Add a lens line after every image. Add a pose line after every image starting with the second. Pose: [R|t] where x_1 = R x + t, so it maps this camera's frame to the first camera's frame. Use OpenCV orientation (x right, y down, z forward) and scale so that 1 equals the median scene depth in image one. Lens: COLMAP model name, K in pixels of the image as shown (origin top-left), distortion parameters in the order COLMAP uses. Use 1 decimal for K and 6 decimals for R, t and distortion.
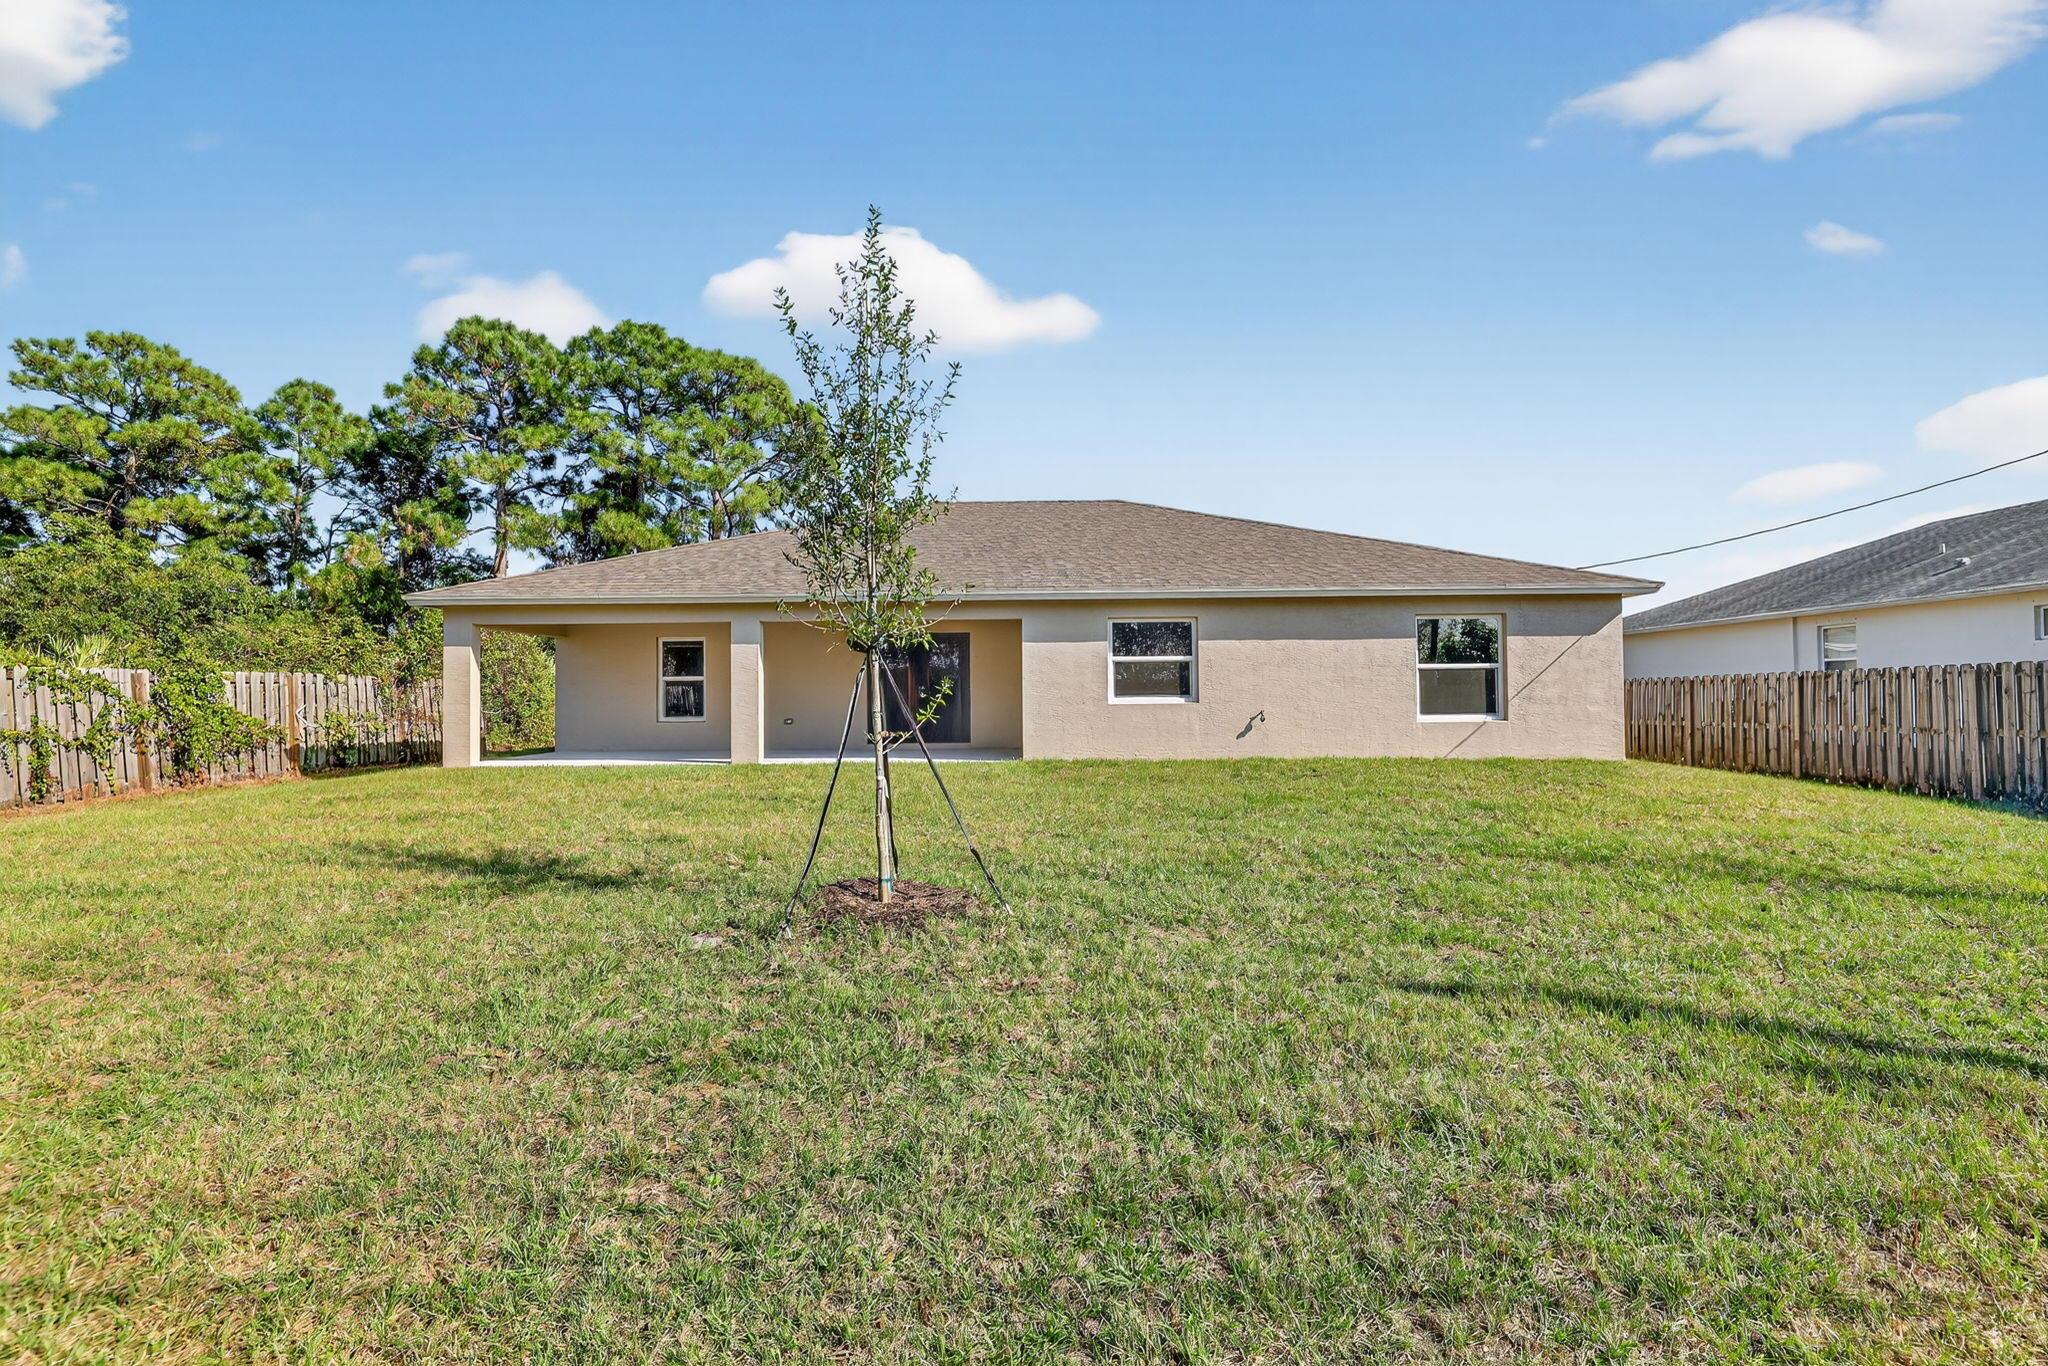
lens RADIAL K [[850.2, 0, 1024.0], [0, 850.2, 683.0], [0, 0, 1]] dist [0.000712, -0.000128]
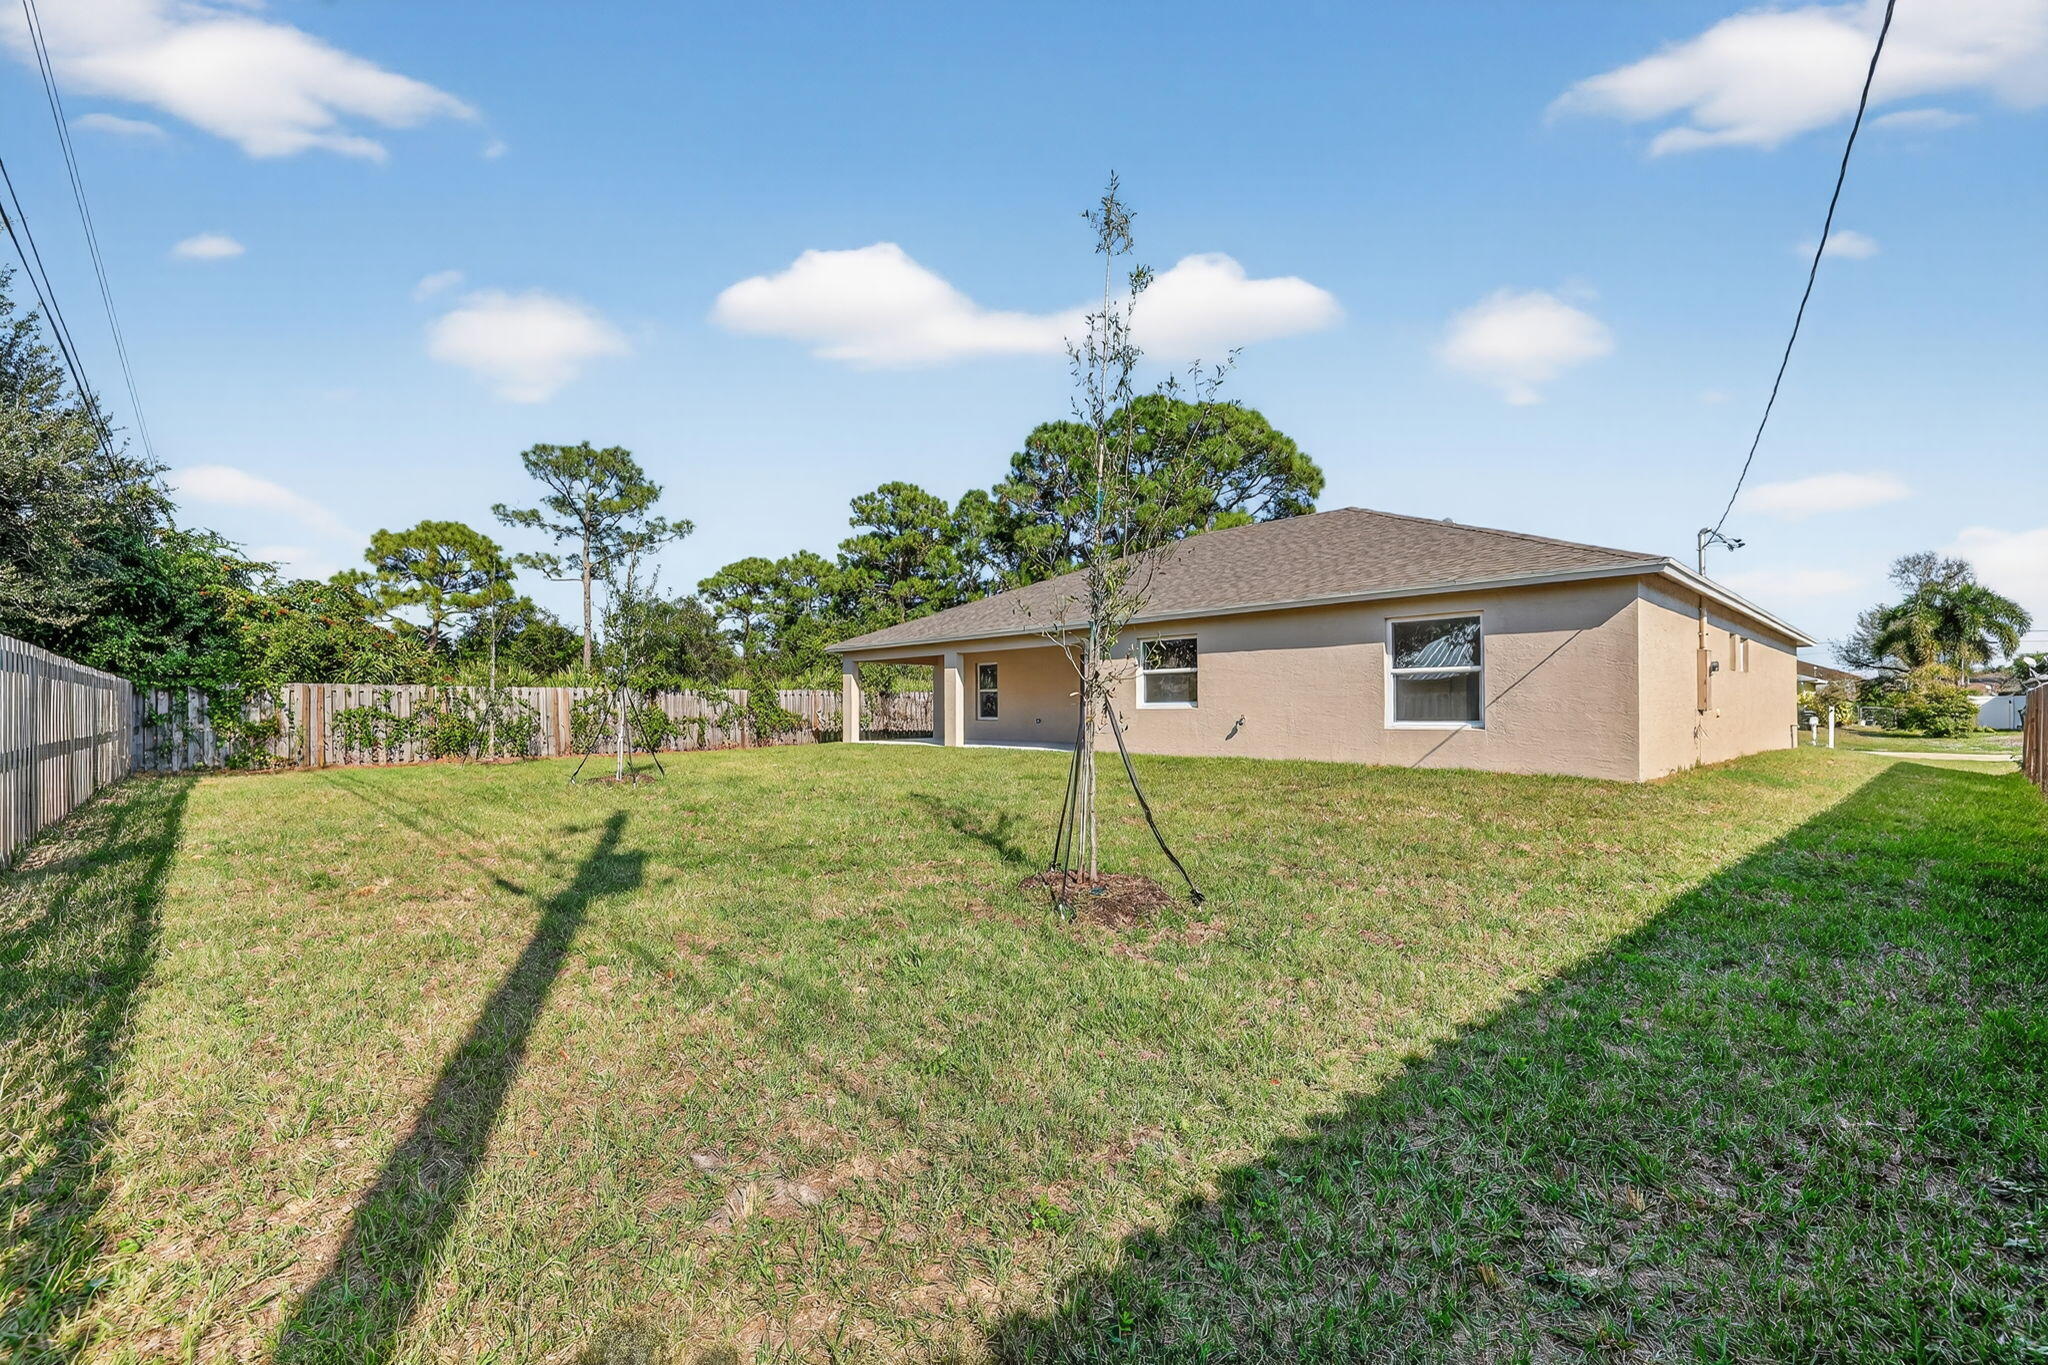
lens RADIAL K [[850.2, 0, 1024.0], [0, 850.2, 682.5], [0, 0, 1]] dist [0.000712, -0.000128]
pose [[0.701945, -0.017448, -0.712018, 0.843601], [0.015959, 0.999834, -0.008768, -0.004004], [0.712053, -0.005208, 0.702107, 0.028894]]
